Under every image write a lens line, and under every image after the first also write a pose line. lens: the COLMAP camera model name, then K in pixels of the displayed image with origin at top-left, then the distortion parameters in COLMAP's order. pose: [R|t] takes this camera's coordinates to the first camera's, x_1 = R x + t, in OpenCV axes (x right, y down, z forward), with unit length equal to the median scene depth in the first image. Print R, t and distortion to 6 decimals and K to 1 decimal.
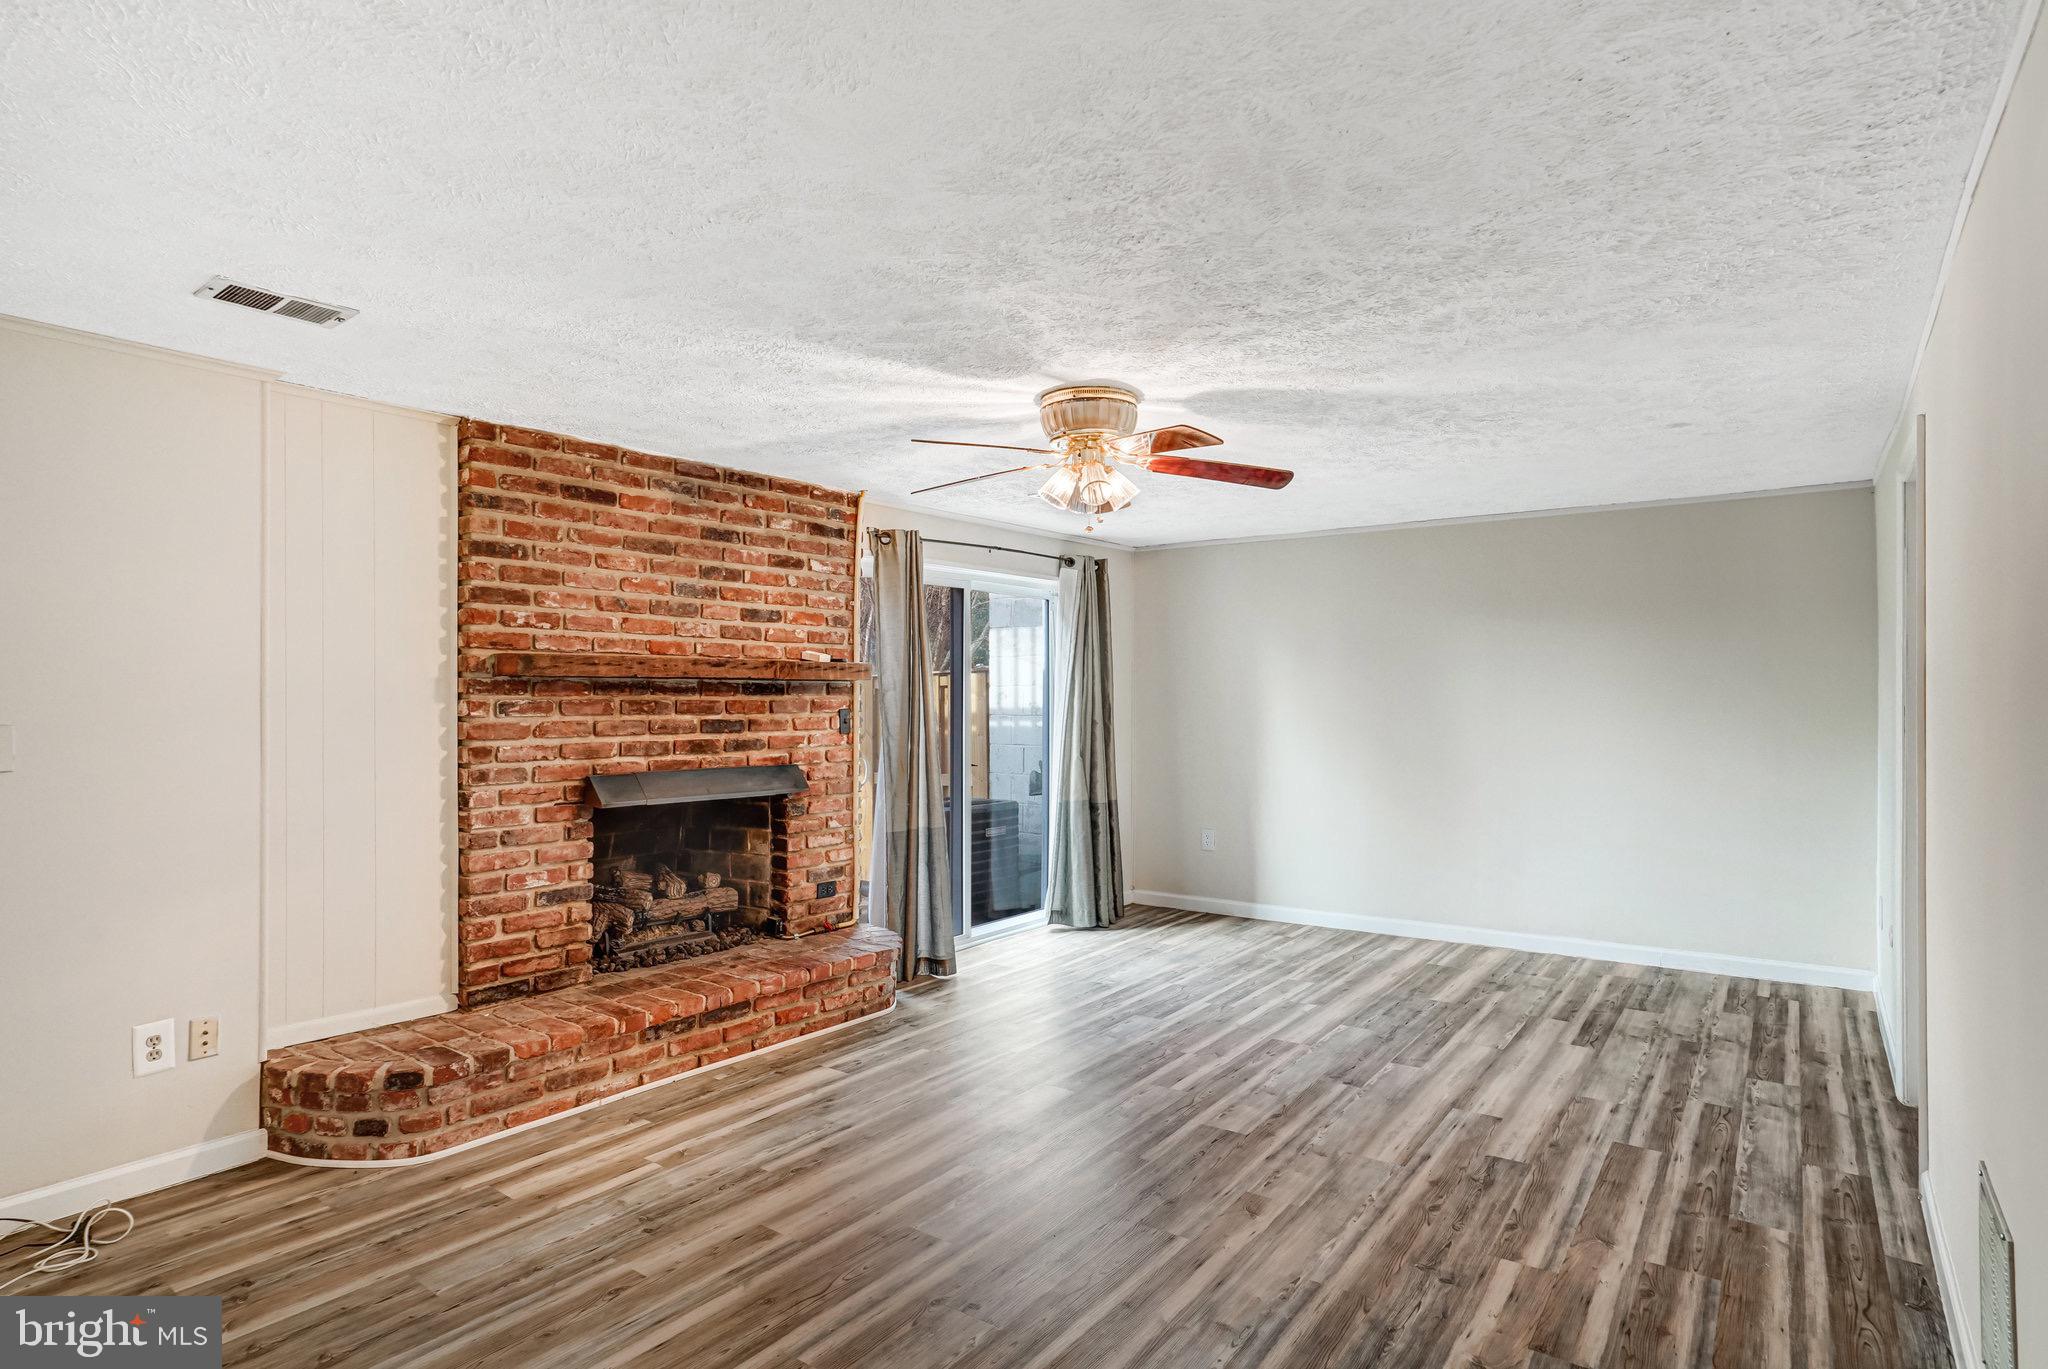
lens RADIAL K [[1079.6, 0, 1015.8], [0, 1079.6, 675.0], [0, 0, 1]] dist [-0.076175, 0.043280]
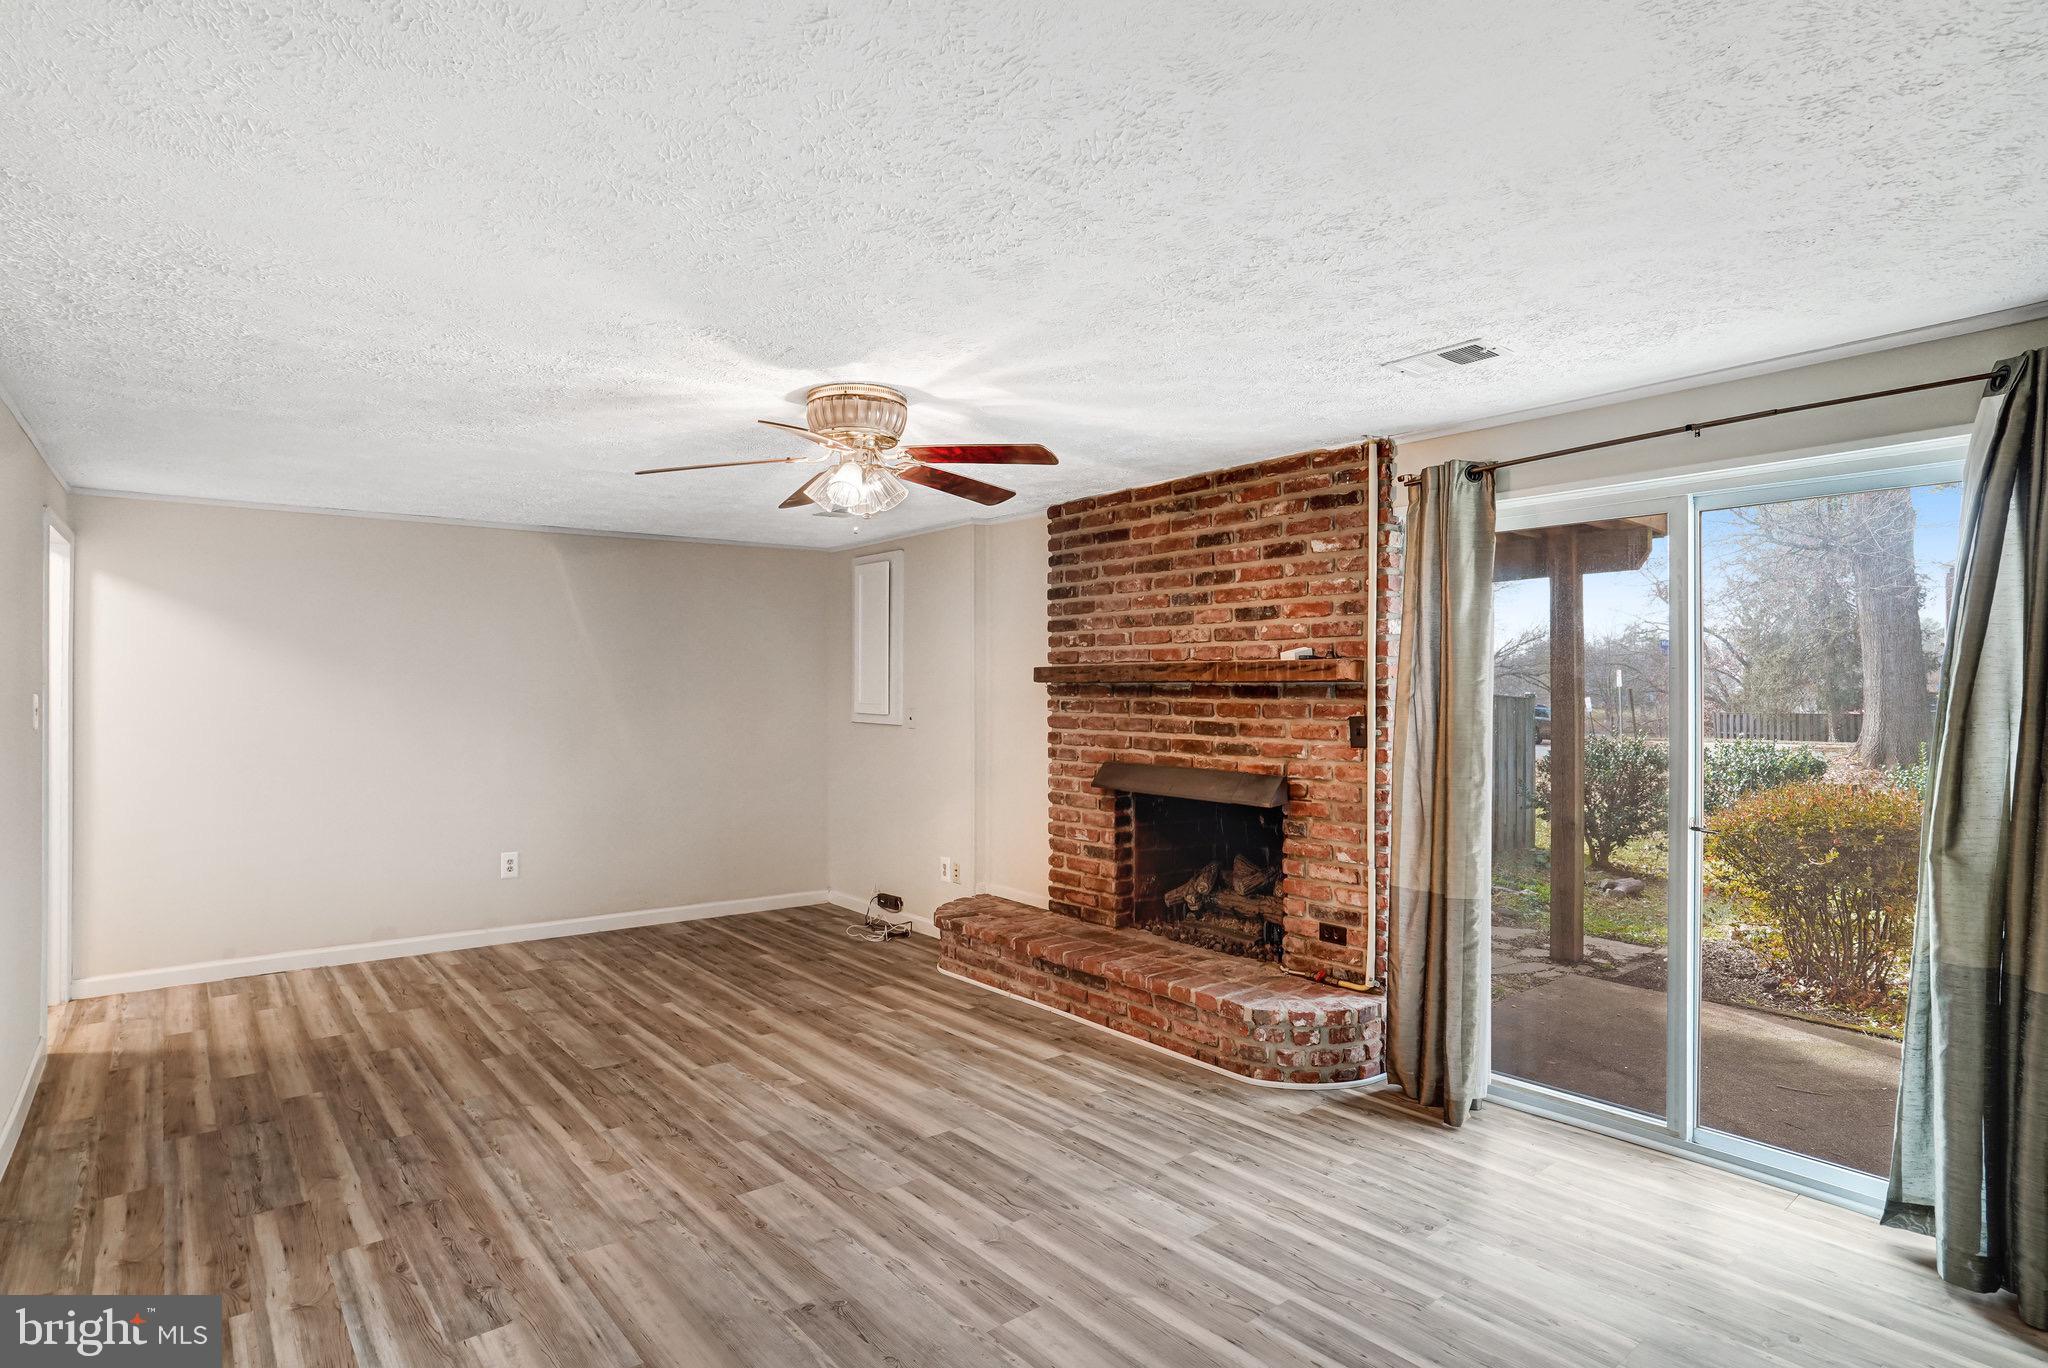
lens RADIAL K [[1090.7, 0, 1025.0], [0, 1090.7, 654.2], [0, 0, 1]] dist [-0.081864, 0.038204]
pose [[-0.244282, -0.028223, -0.969293, 0.825107], [0.018368, 0.999262, -0.033725, 0.009860], [0.969530, -0.026043, -0.243583, 1.165546]]
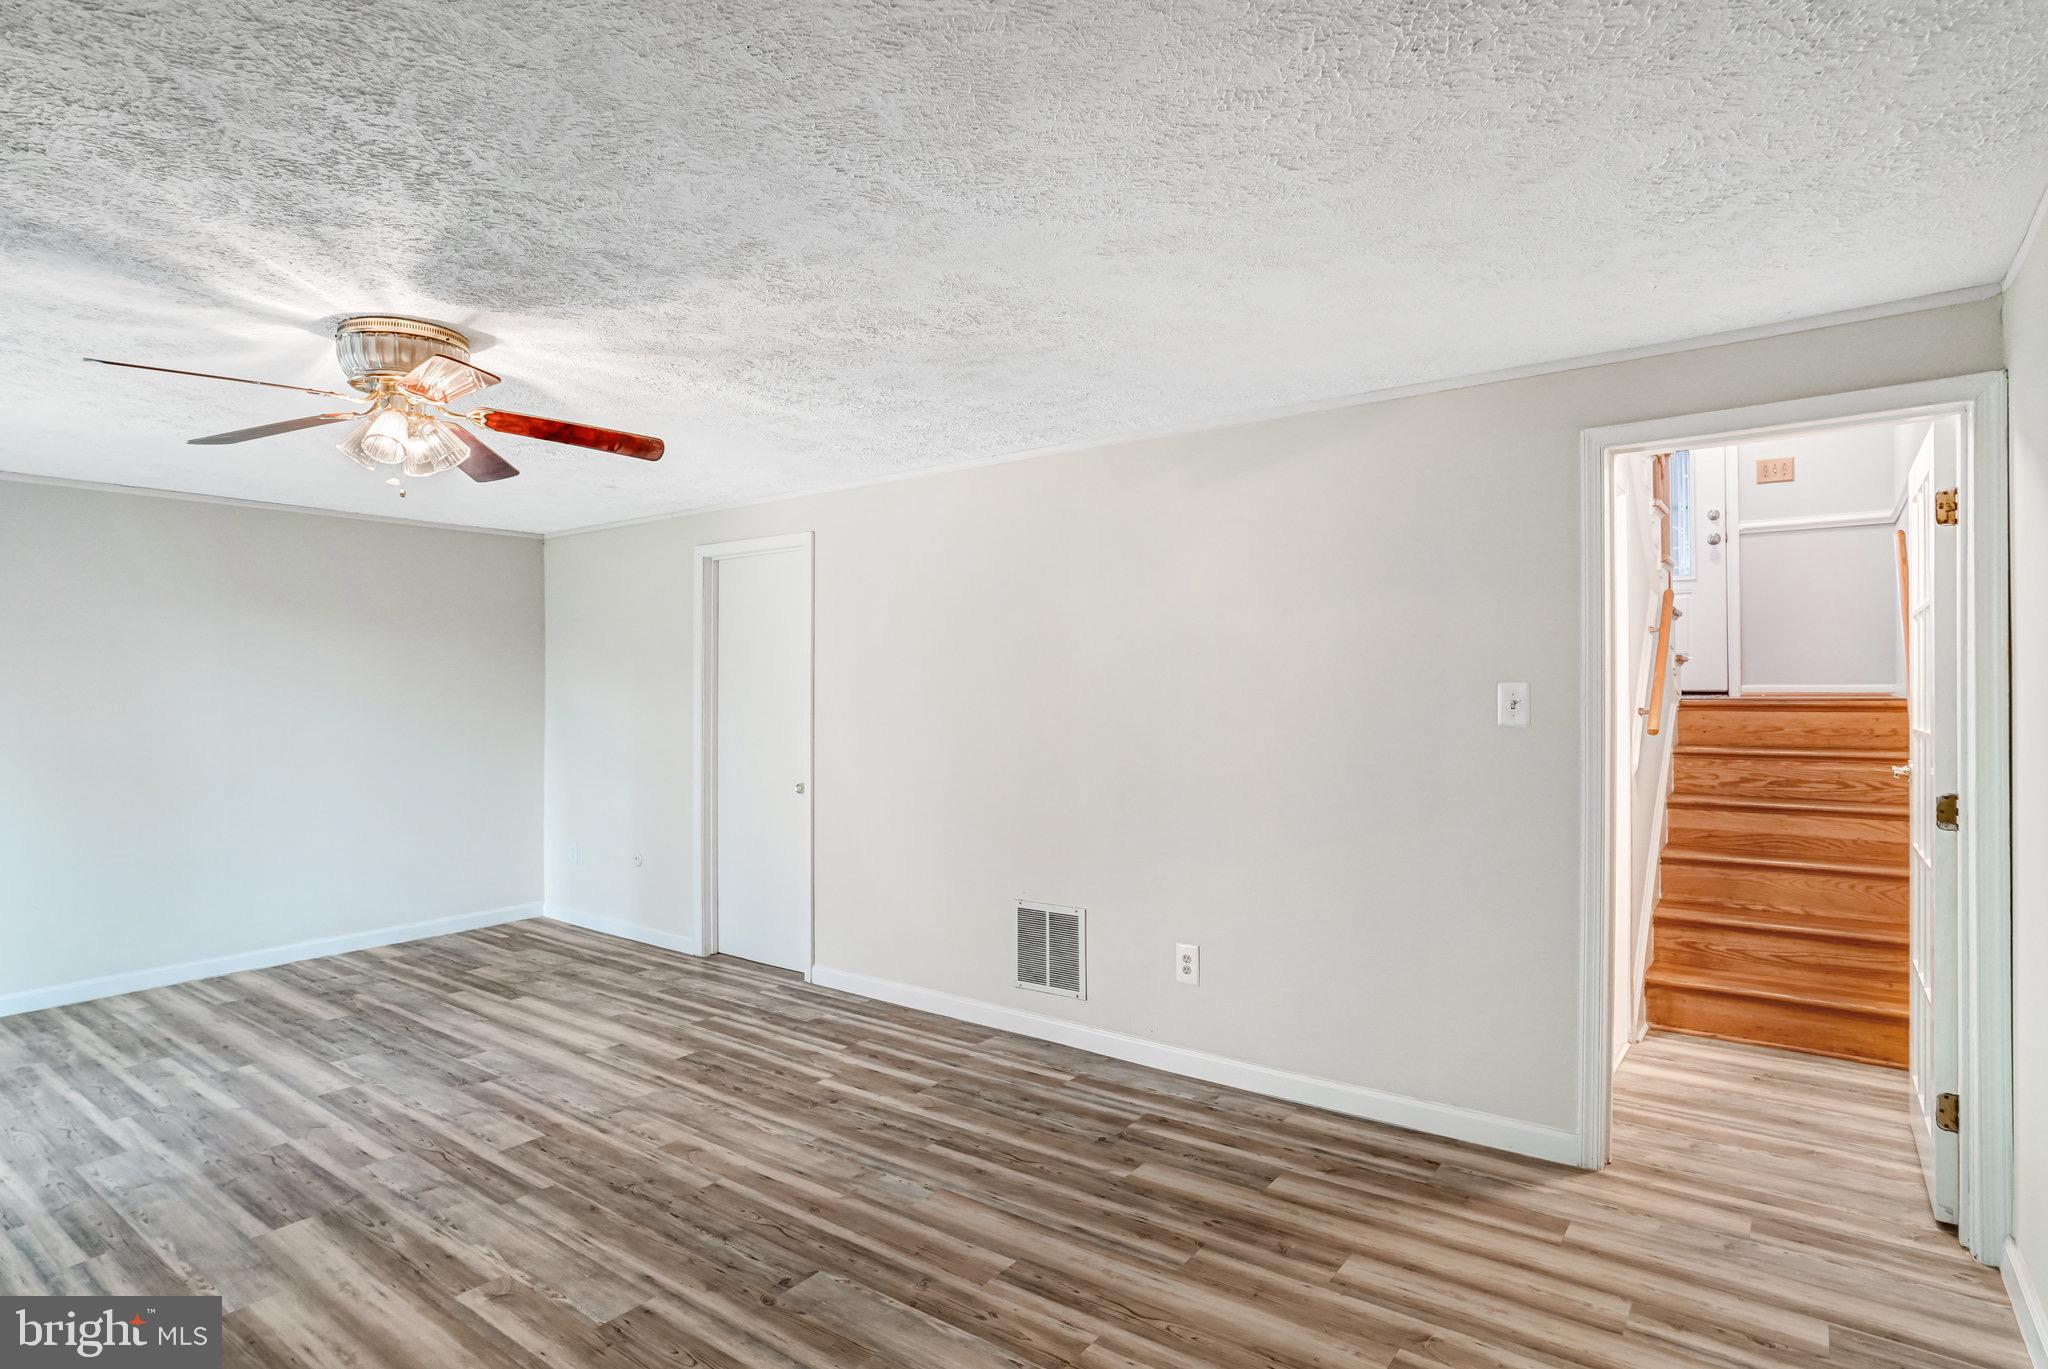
lens RADIAL K [[1053.9, 0, 1024.0], [0, 1053.9, 684.5], [0, 0, 1]] dist [-0.059925, 0.036441]
pose [[0.007773, 0.006874, 0.999946, -0.601363], [-0.010072, 0.999926, -0.006796, 0.008521], [-0.999919, -0.010018, 0.007841, 0.434811]]
